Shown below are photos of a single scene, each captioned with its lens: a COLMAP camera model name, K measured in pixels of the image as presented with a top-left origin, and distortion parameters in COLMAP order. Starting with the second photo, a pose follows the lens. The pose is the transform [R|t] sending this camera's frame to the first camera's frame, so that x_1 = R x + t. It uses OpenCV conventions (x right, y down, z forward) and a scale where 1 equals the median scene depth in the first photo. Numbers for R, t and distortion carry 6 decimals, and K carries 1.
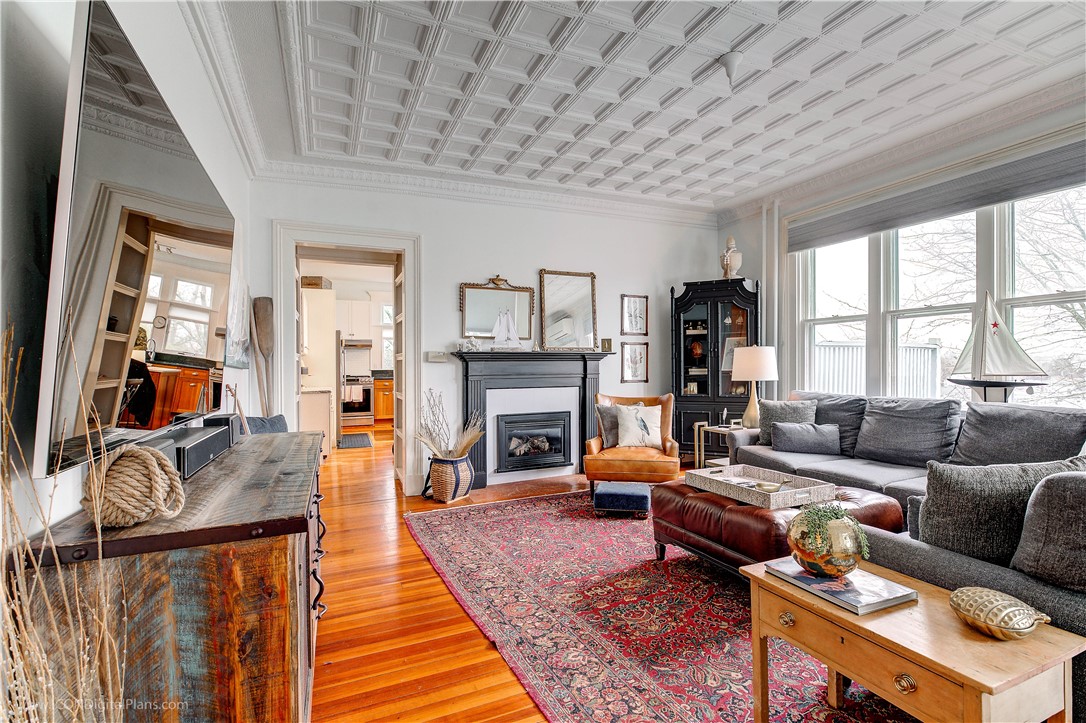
lens RADIAL K [[505.8, 0, 541.4], [0, 505.8, 364.8], [0, 0, 1]] dist [-0.004054, -0.000488]
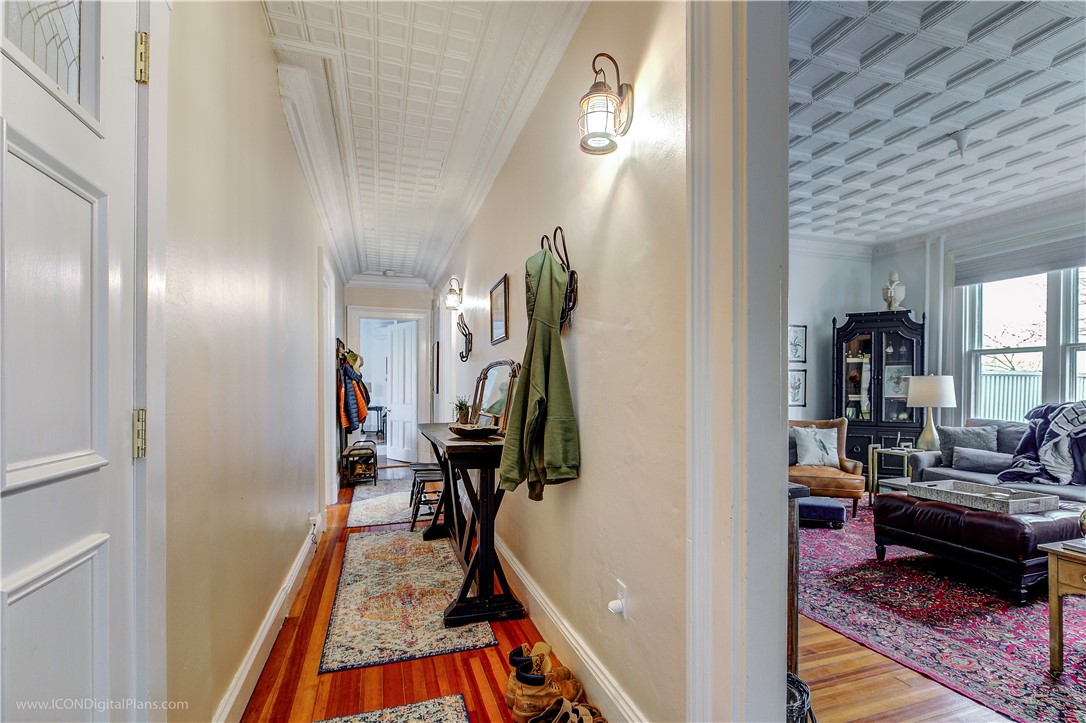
lens RADIAL K [[505.8, 0, 589.7], [0, 505.8, 387.7], [0, 0, 1]] dist [-0.004054, -0.000488]
pose [[0.996122, 0.014358, -0.086798, -0.202538], [-0.014158, 0.999896, 0.002912, -0.003051], [0.086831, -0.001672, 0.996222, -0.132049]]
